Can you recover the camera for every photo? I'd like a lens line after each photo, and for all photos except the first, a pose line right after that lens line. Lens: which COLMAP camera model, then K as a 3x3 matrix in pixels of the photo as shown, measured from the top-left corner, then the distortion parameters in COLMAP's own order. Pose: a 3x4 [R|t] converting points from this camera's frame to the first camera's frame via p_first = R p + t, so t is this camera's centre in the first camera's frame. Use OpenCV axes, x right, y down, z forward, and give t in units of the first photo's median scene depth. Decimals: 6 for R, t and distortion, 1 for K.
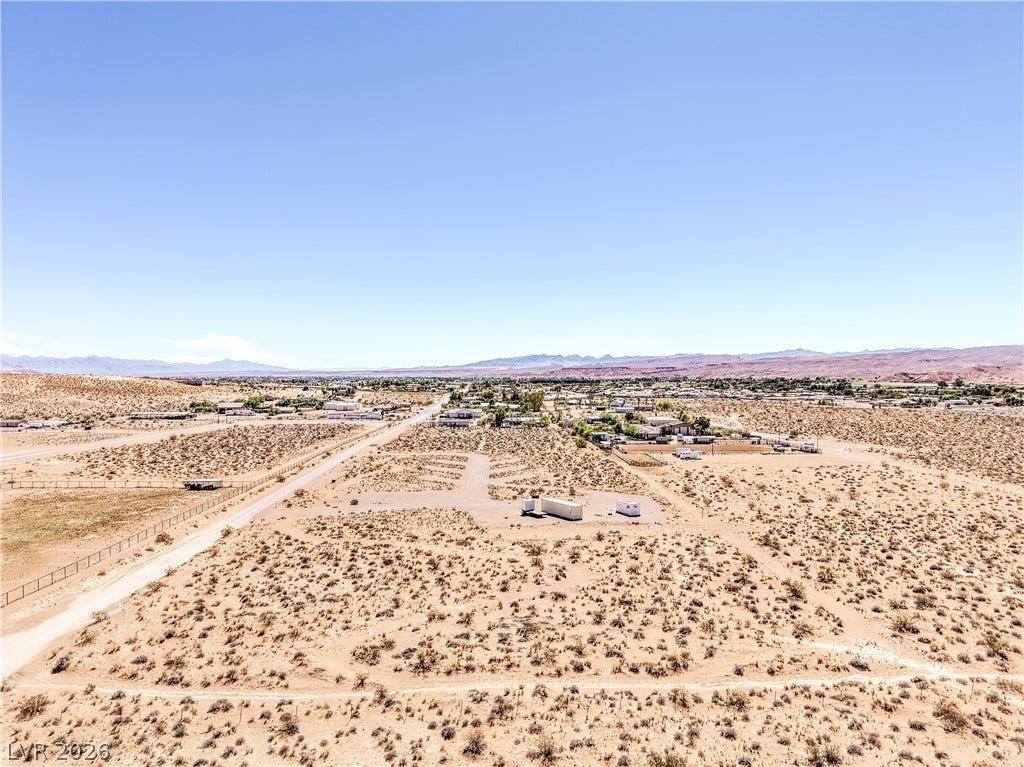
lens RADIAL K [[685.8, 0, 505.8], [0, 685.8, 382.9], [0, 0, 1]] dist [0.027192, -0.021021]
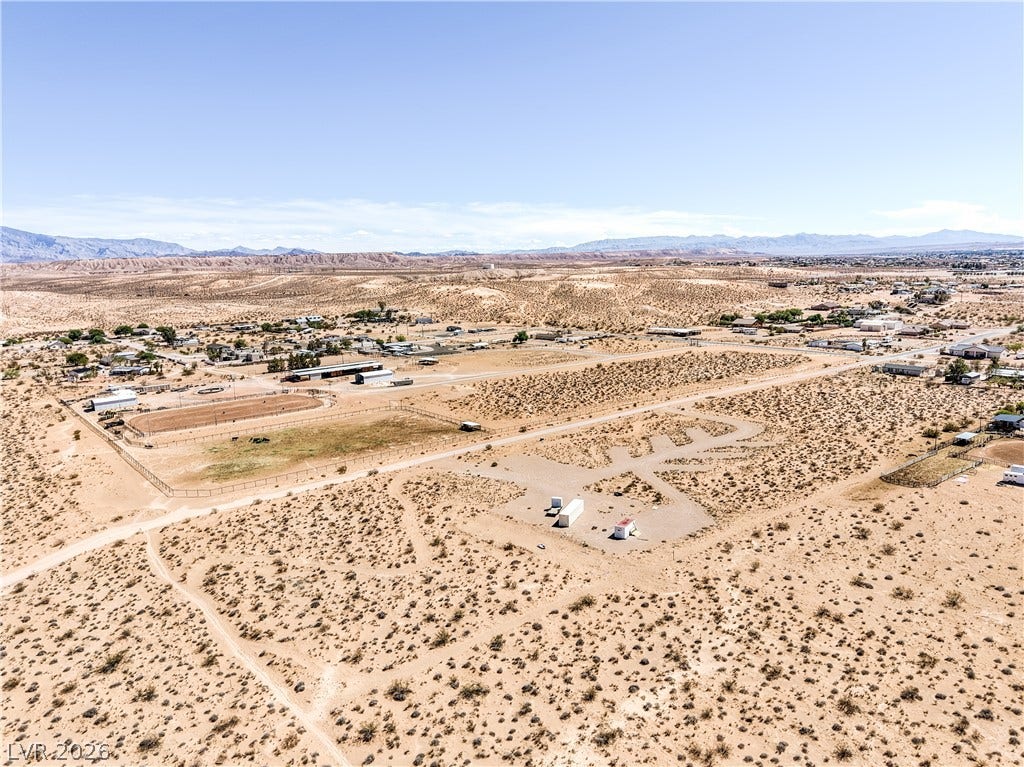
lens RADIAL K [[717.0, 0, 502.7], [0, 717.0, 361.1], [0, 0, 1]] dist [0.038218, -0.037216]
pose [[0.599596, 0.091998, -0.794997, 1.515320], [0.020812, 0.991242, 0.130405, -0.350381], [0.800032, -0.094736, 0.592430, 0.423831]]
